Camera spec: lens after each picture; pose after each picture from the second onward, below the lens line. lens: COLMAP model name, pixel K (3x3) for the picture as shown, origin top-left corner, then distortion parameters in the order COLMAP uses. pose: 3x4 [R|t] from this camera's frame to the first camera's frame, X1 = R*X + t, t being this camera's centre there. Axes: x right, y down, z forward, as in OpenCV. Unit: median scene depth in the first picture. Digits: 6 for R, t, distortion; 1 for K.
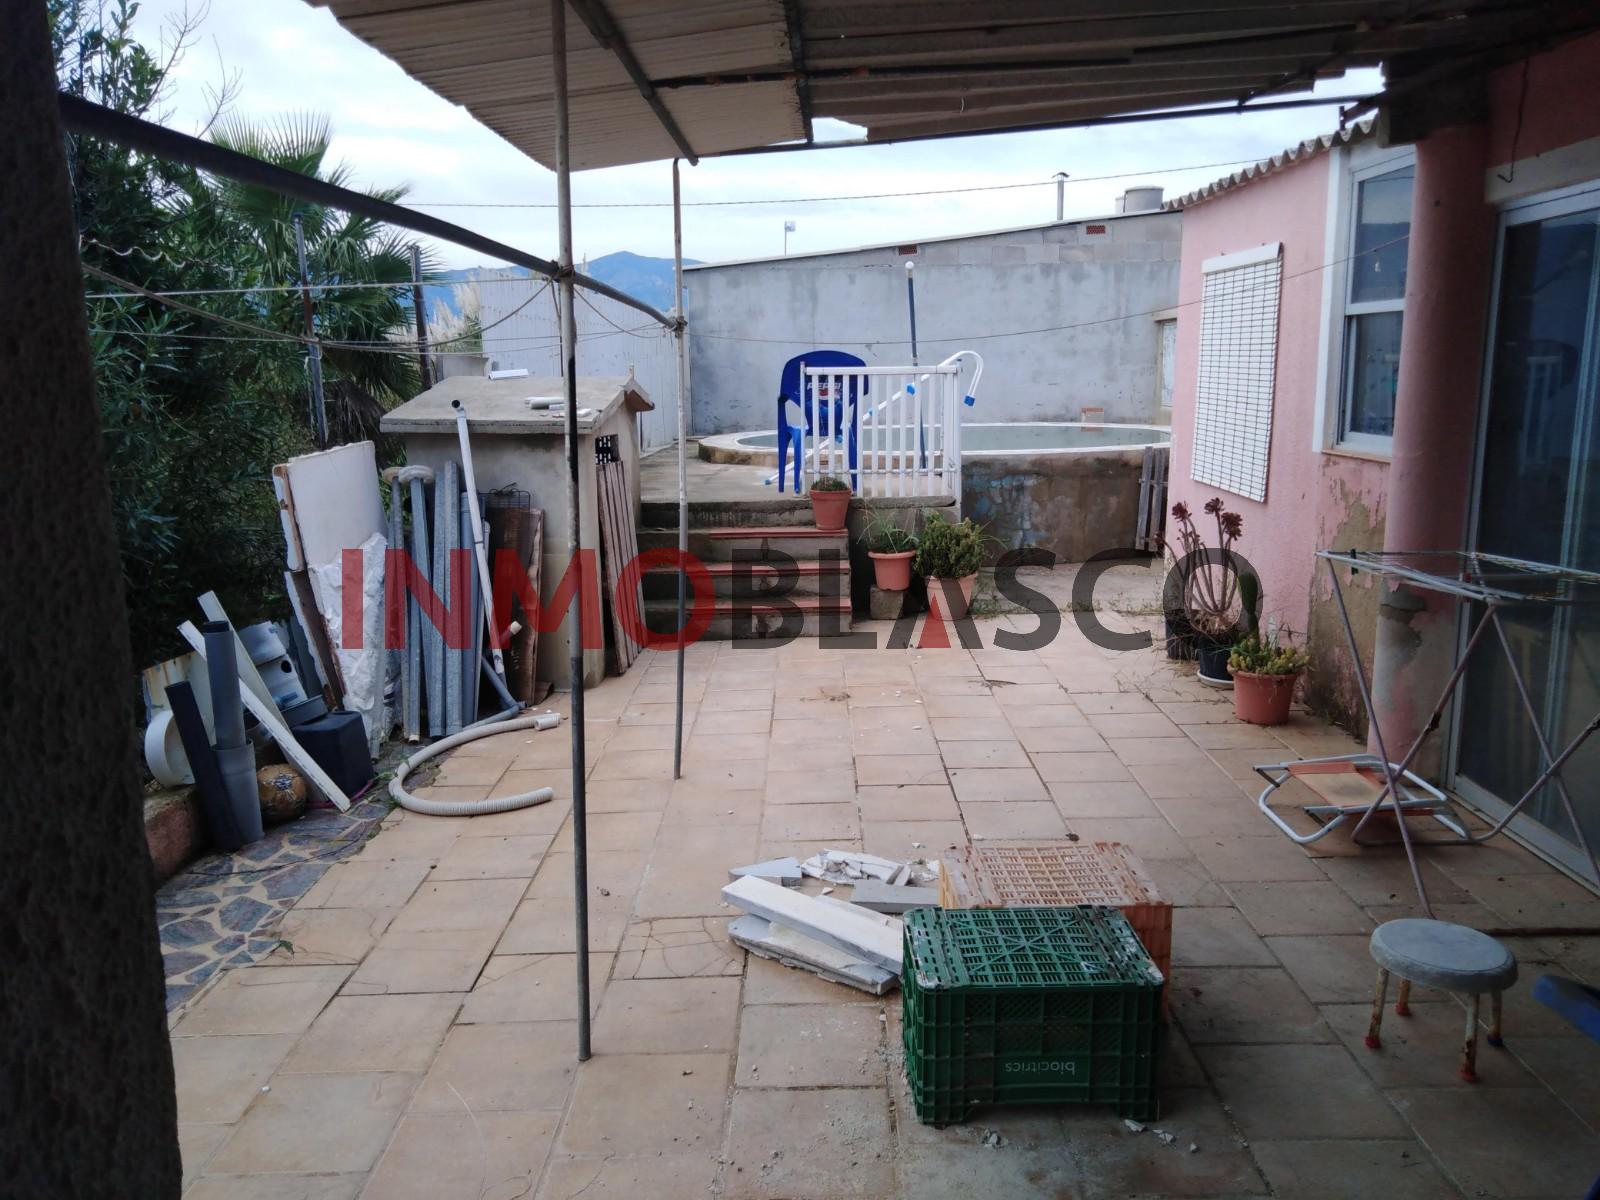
lens RADIAL K [[1196.5, 0, 795.2], [0, 1196.5, 598.7], [0, 0, 1]] dist [0.056141, -0.066241]
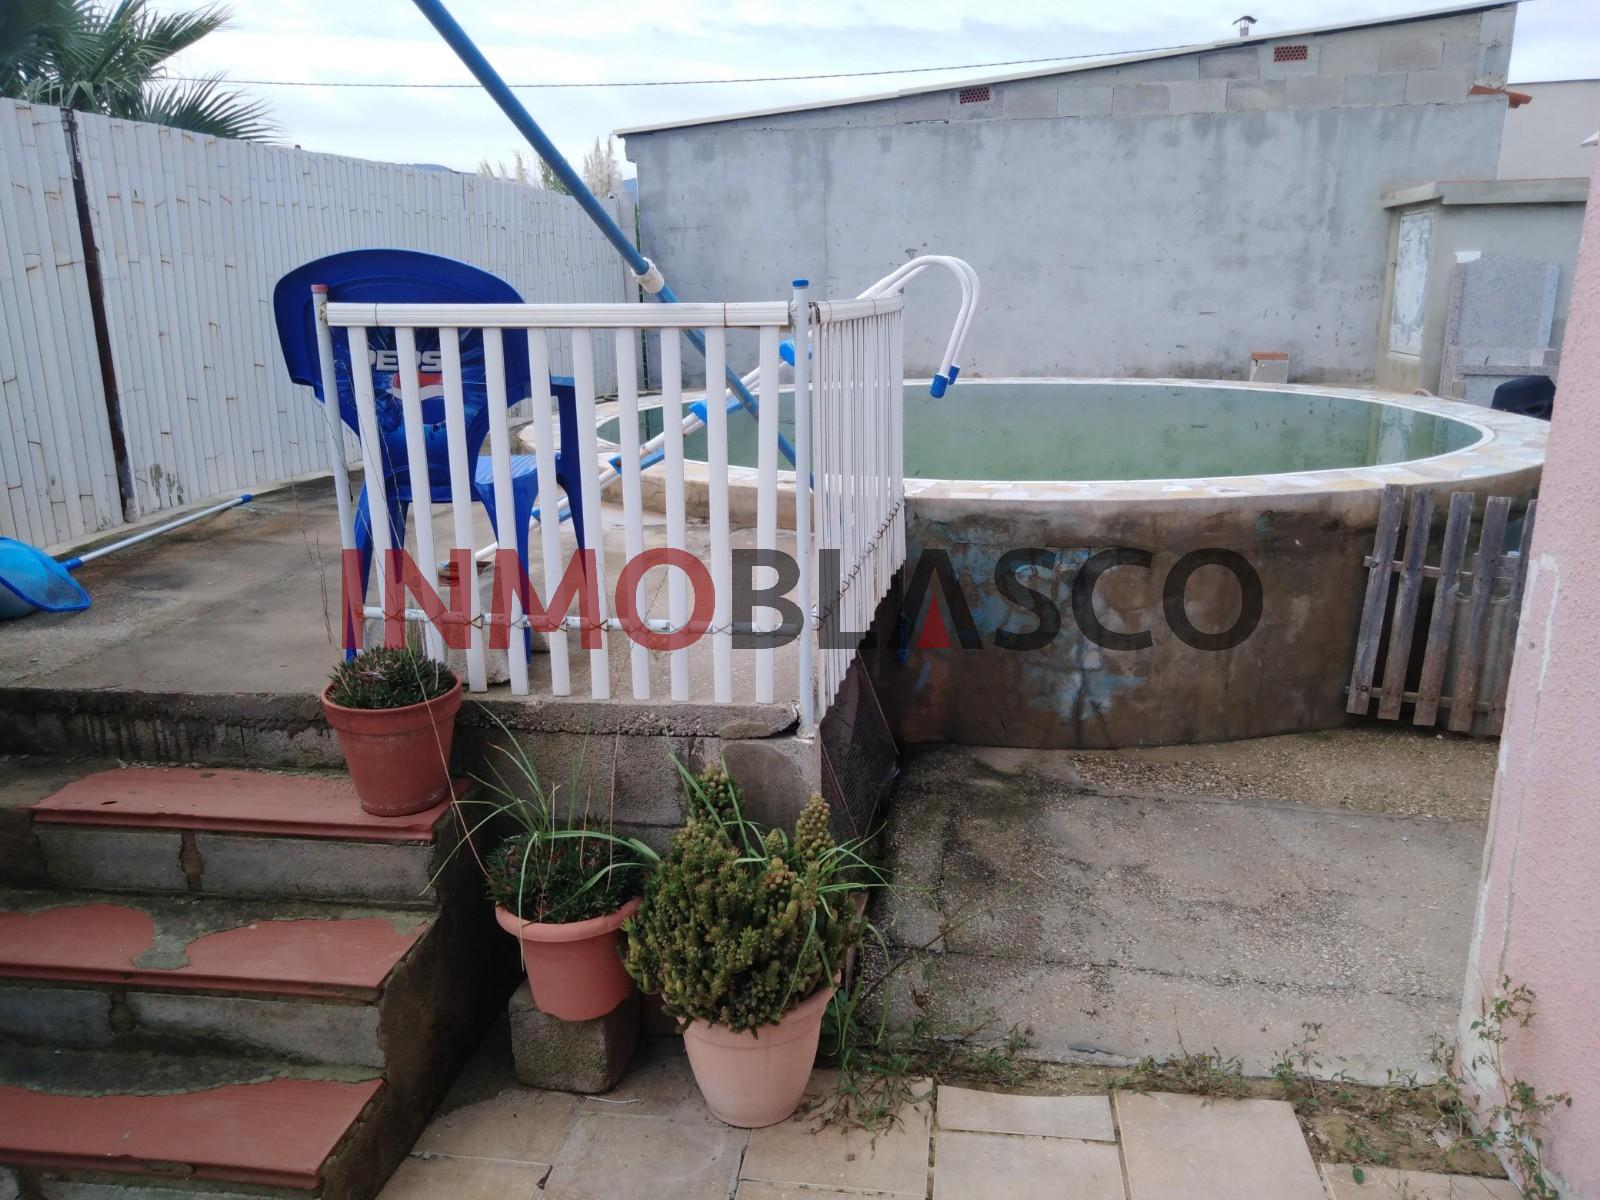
lens RADIAL K [[1177.3, 0, 799.2], [0, 1177.3, 588.5], [0, 0, 1]] dist [0.035373, -0.047093]
pose [[0.990860, 0.035341, -0.130180, 0.174820], [-0.026614, 0.997318, 0.068181, -0.139641], [0.132240, -0.064093, 0.989143, 0.688226]]
